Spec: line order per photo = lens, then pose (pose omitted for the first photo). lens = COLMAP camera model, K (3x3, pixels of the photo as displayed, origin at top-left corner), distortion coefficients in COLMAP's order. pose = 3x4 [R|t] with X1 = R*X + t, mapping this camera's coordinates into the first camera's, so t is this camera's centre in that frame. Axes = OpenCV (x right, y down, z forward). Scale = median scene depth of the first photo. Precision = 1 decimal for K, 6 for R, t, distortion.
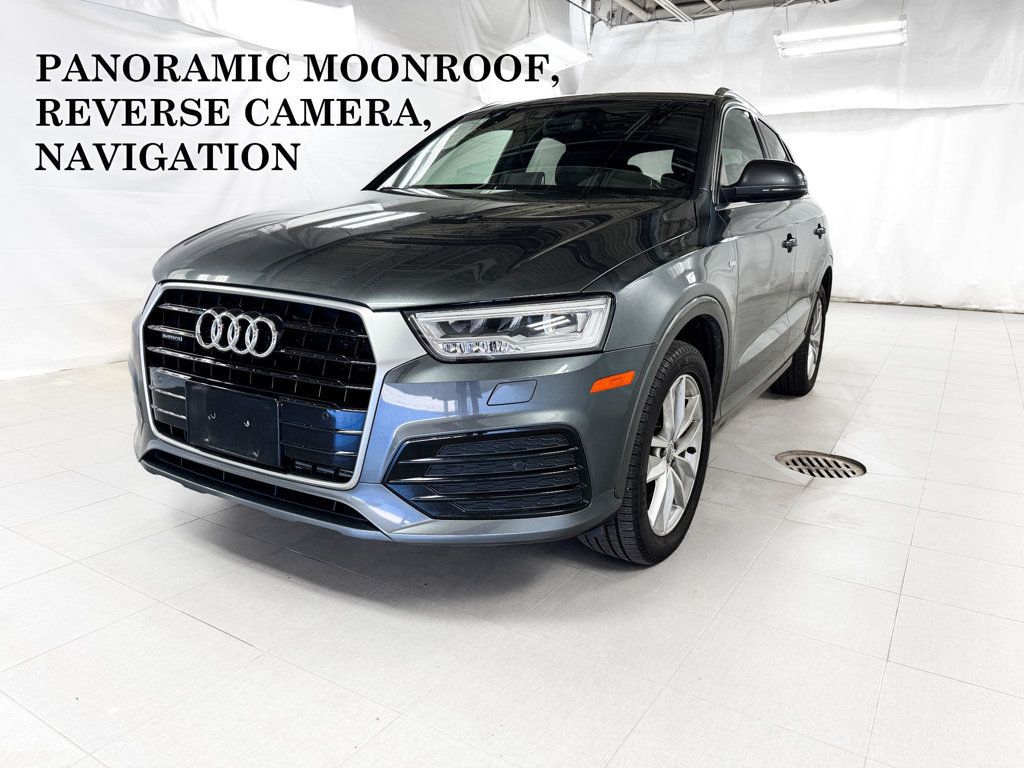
lens RADIAL K [[741.6, 0, 514.8], [0, 741.6, 391.7], [0, 0, 1]] dist [0.015066, -0.040774]
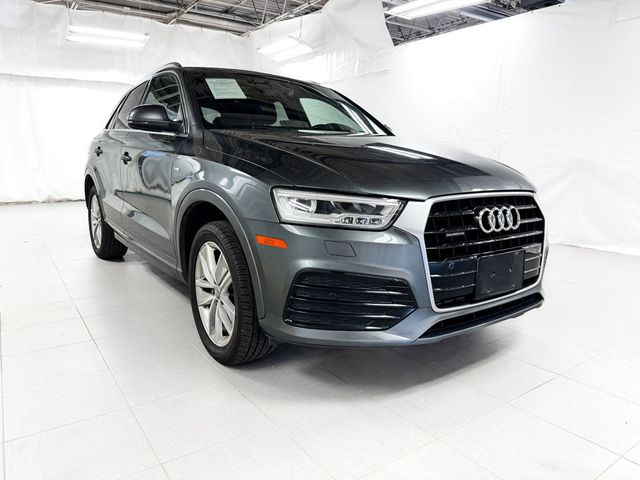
lens RADIAL K [[454.6, 0, 320.0], [0, 454.6, 240.0], [0, 0, 1]] dist [0.027579, -0.036925]
pose [[0.403258, -0.186045, 0.895975, -1.415849], [0.211334, 0.971580, 0.106627, -0.220091], [-0.890349, 0.146352, 0.431115, 0.904514]]
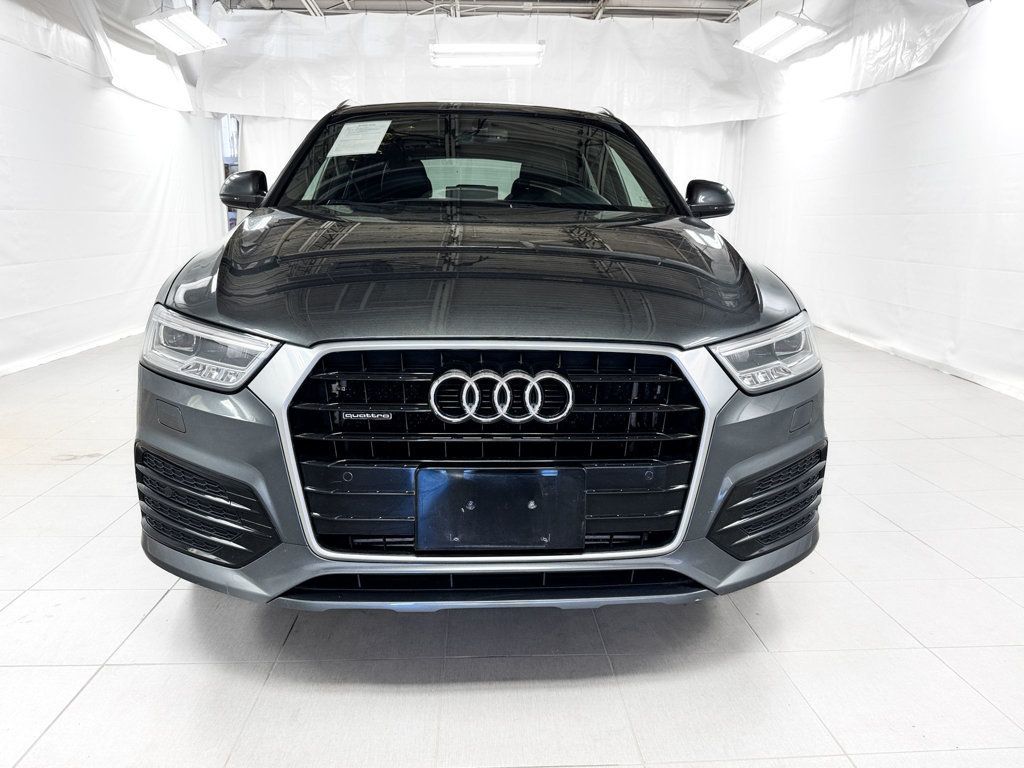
lens RADIAL K [[765.3, 0, 516.6], [0, 765.3, 387.6], [0, 0, 1]] dist [0.023623, -0.001913]
pose [[0.816752, -0.131113, 0.561895, -0.802480], [0.137720, 0.989992, 0.030819, -0.109284], [-0.560312, 0.052213, 0.826635, 0.307747]]
